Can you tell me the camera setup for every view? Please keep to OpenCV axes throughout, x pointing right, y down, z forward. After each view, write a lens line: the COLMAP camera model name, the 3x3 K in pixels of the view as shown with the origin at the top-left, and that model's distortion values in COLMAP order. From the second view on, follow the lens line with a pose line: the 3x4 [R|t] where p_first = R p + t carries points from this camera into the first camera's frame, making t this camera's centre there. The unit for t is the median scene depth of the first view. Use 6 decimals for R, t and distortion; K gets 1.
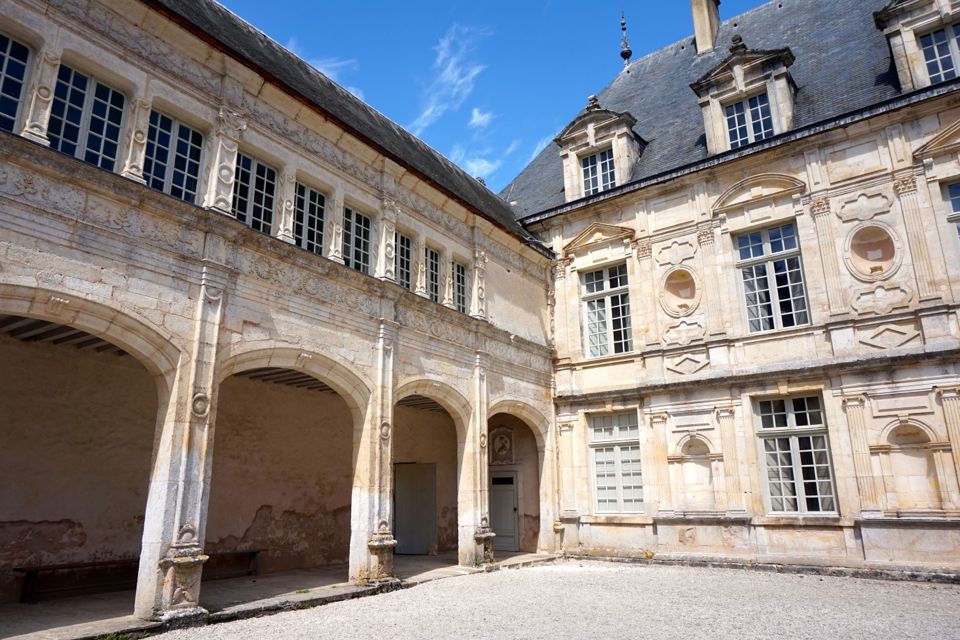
lens RADIAL K [[636.0, 0, 481.4], [0, 636.0, 321.5], [0, 0, 1]] dist [-0.042509, 0.021673]
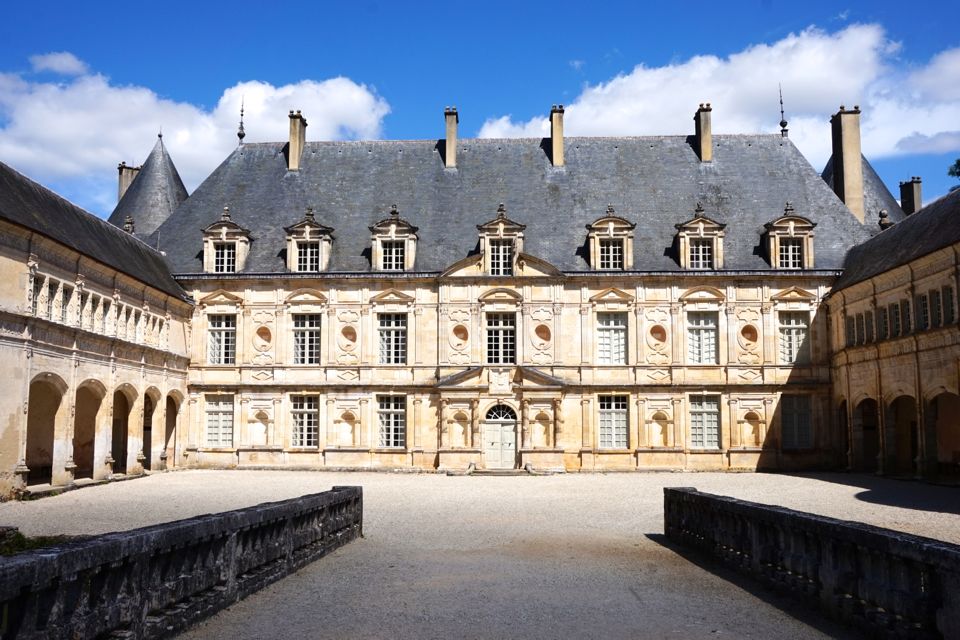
lens RADIAL K [[950.0, 0, 481.9], [0, 950.0, 325.4], [0, 0, 1]] dist [-0.028882, 0.000000]
pose [[0.816264, 0.070751, 0.573330, -0.858761], [-0.162898, 0.980386, 0.110939, -0.543757], [-0.554236, -0.183950, 0.811779, -1.835618]]
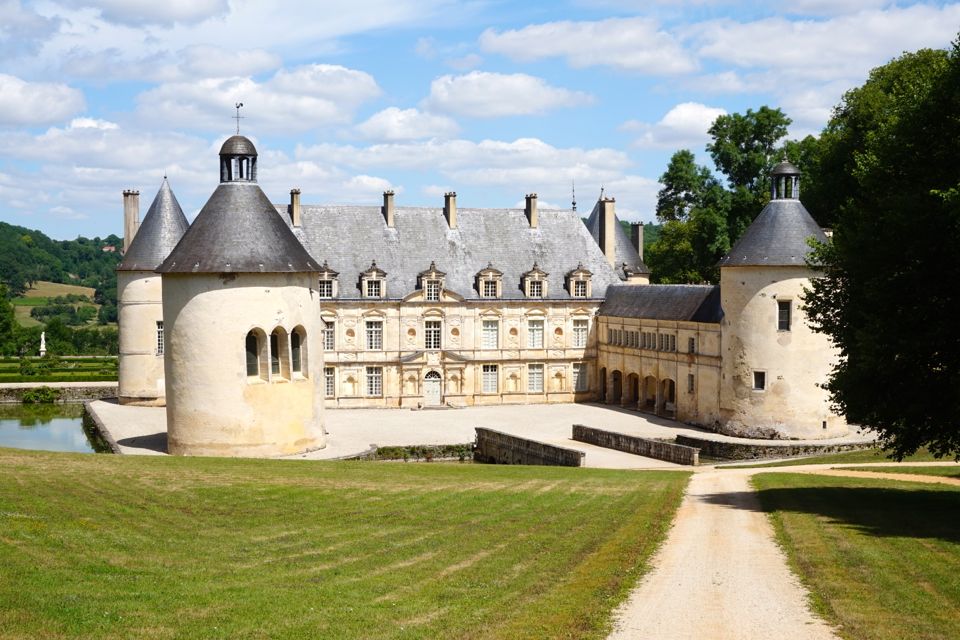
lens RADIAL K [[1373.5, 0, 479.3], [0, 1373.5, 319.1], [0, 0, 1]] dist [-0.032000, 0.000000]
pose [[0.581503, -0.016475, 0.813377, -5.462653], [-0.224408, 0.957758, 0.179833, -1.777381], [-0.781982, -0.287102, 0.553243, -4.065759]]
